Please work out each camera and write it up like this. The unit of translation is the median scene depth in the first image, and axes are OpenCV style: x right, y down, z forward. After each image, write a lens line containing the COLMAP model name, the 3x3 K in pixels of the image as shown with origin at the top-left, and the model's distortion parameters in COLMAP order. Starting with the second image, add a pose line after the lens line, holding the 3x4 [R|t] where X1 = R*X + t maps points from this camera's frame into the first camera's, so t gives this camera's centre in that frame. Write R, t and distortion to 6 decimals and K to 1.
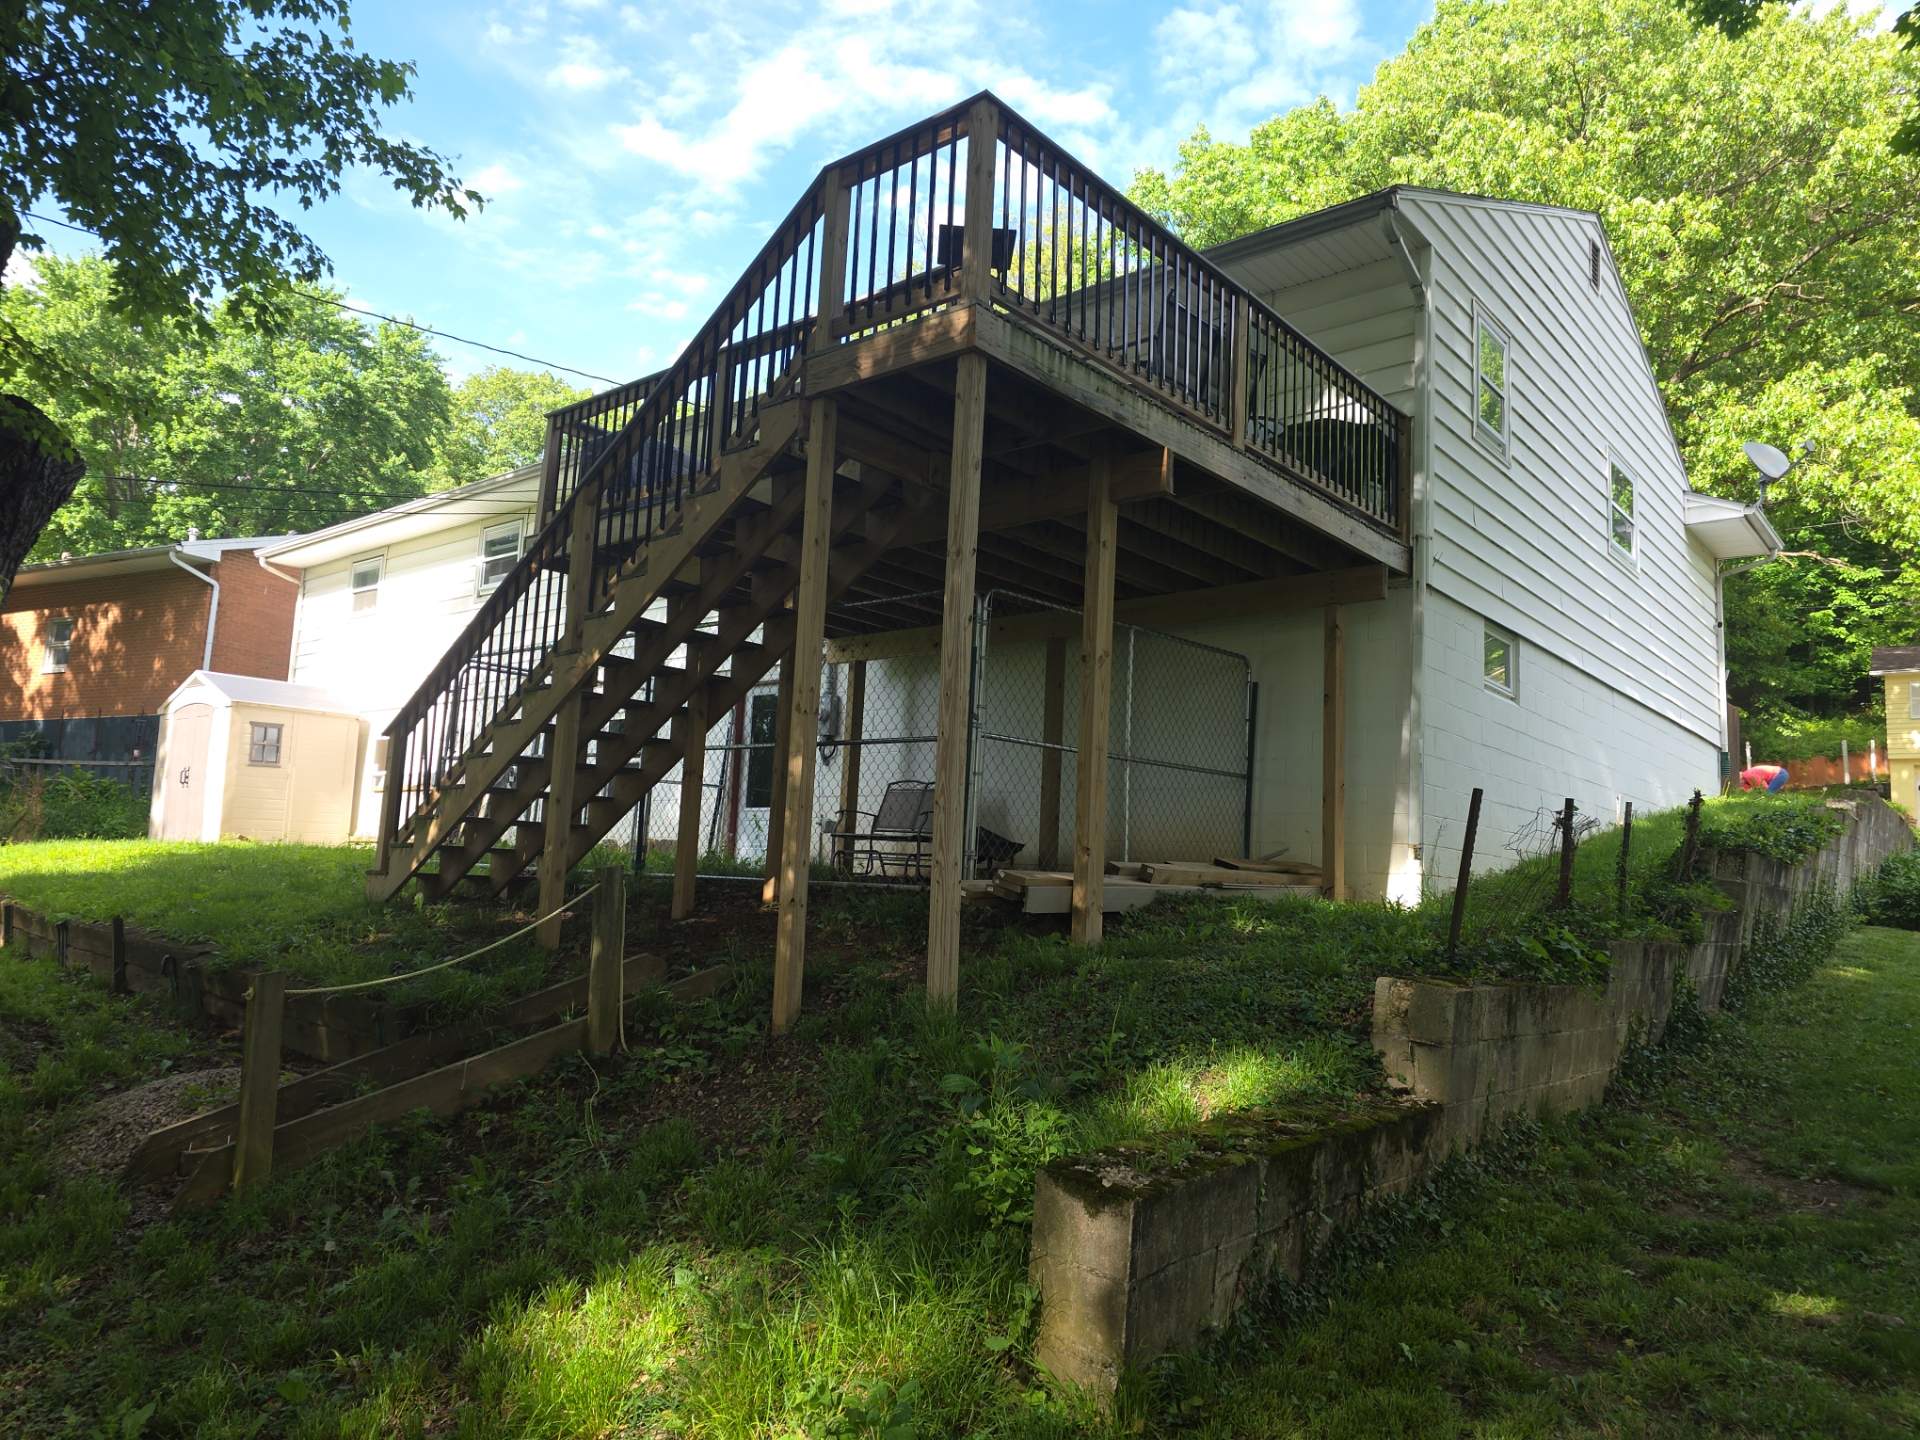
lens RADIAL K [[1311.7, 0, 1003.9], [0, 1311.7, 715.7], [0, 0, 1]] dist [0.080227, -0.001589]
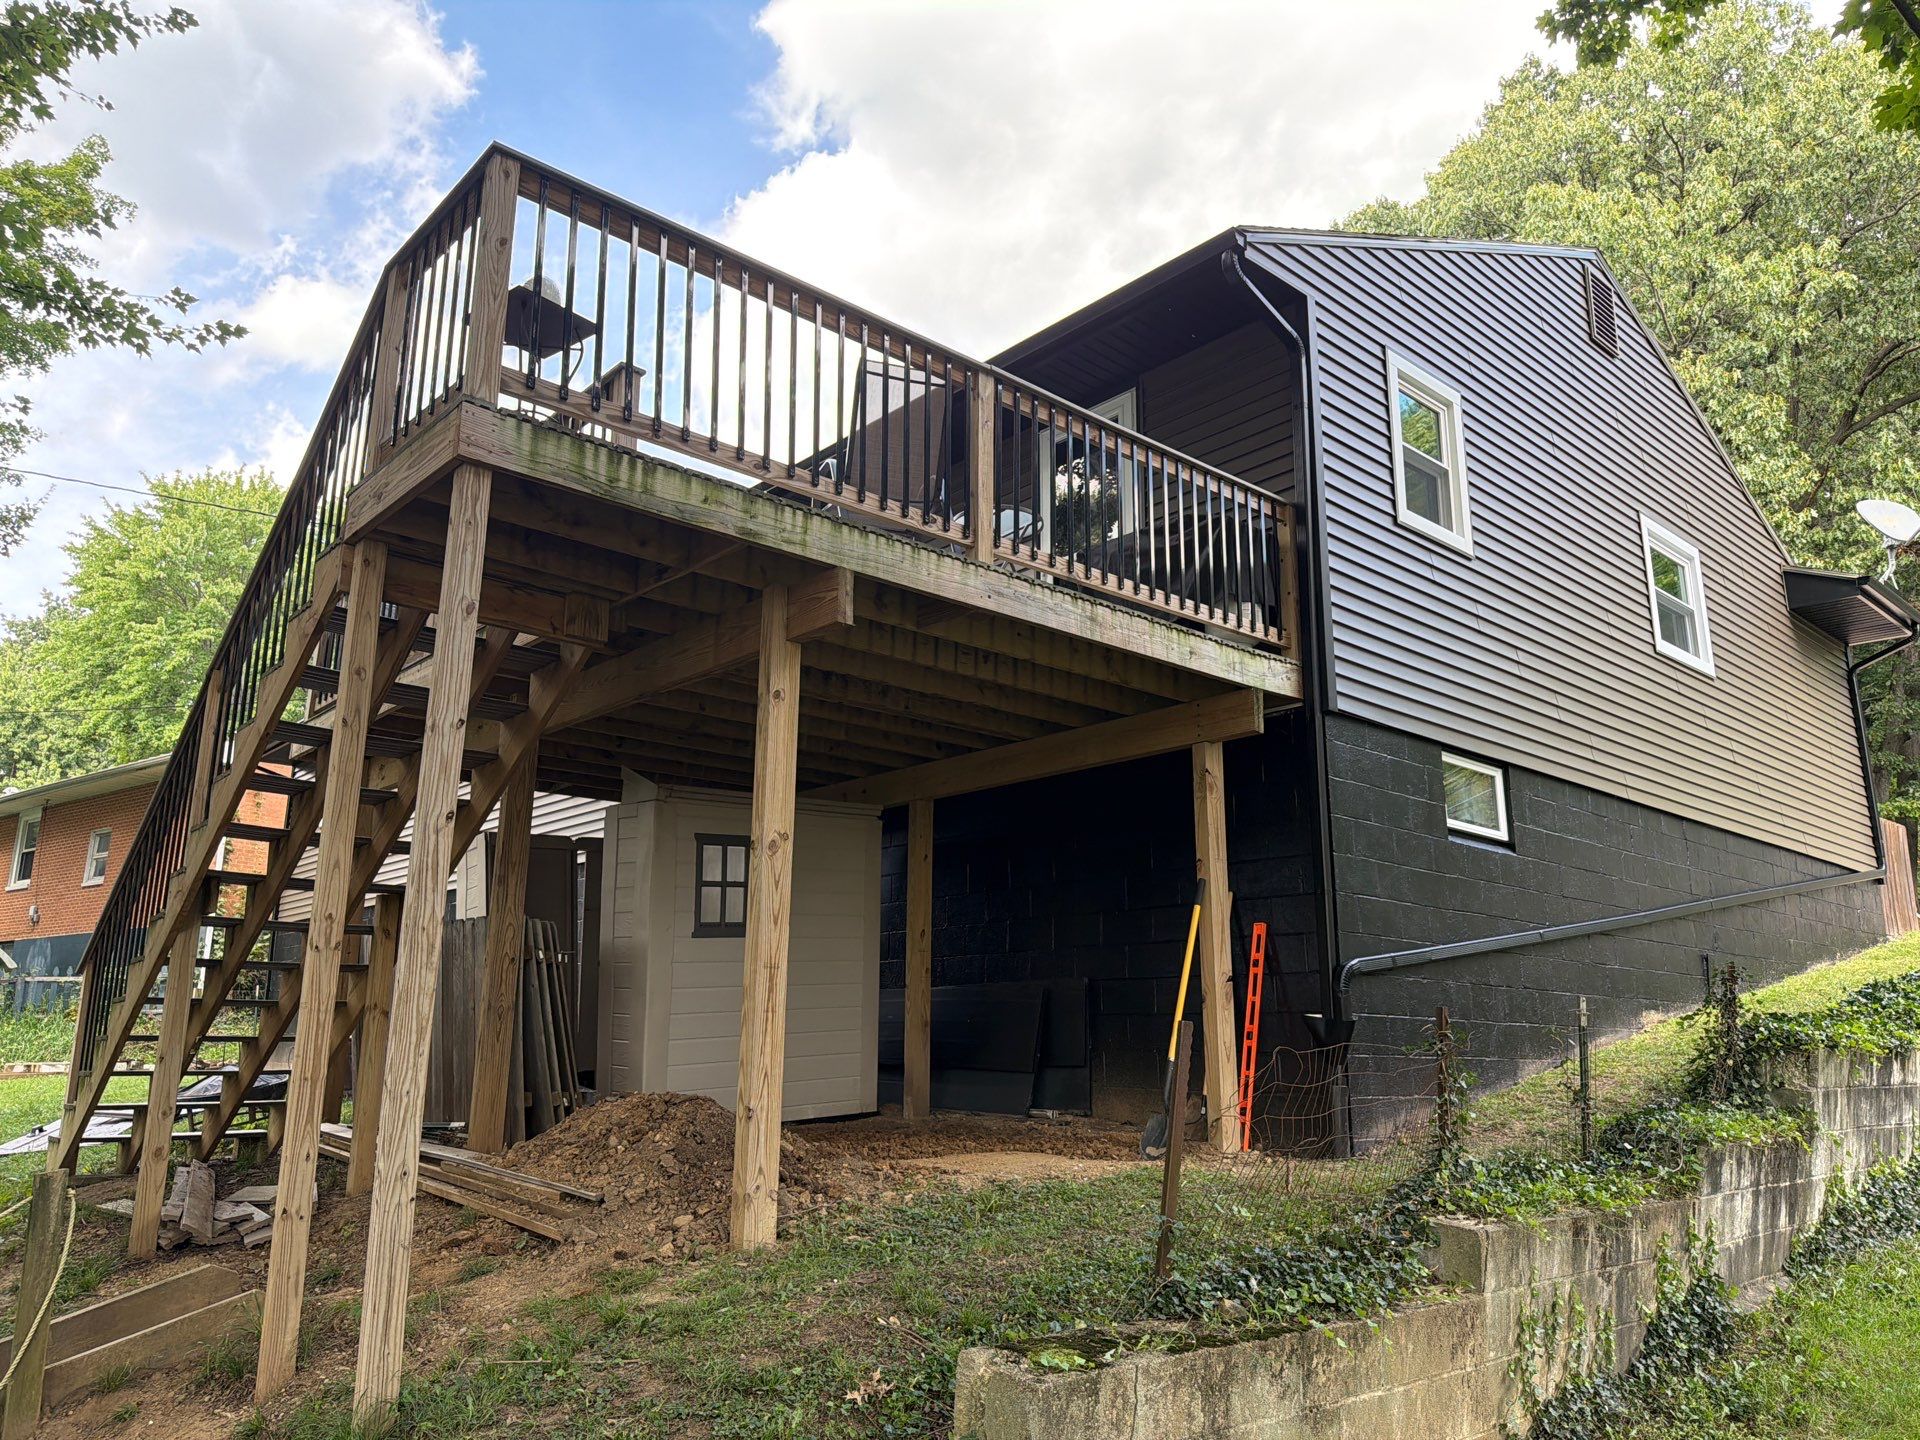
lens RADIAL K [[1311.7, 0, 1003.9], [0, 1311.7, 715.7], [0, 0, 1]] dist [0.080227, -0.001589]
pose [[0.985608, -0.071075, -0.153382, 0.326369], [0.053215, 0.991639, -0.117560, -0.020094], [0.160455, 0.107706, 0.981149, 0.261267]]
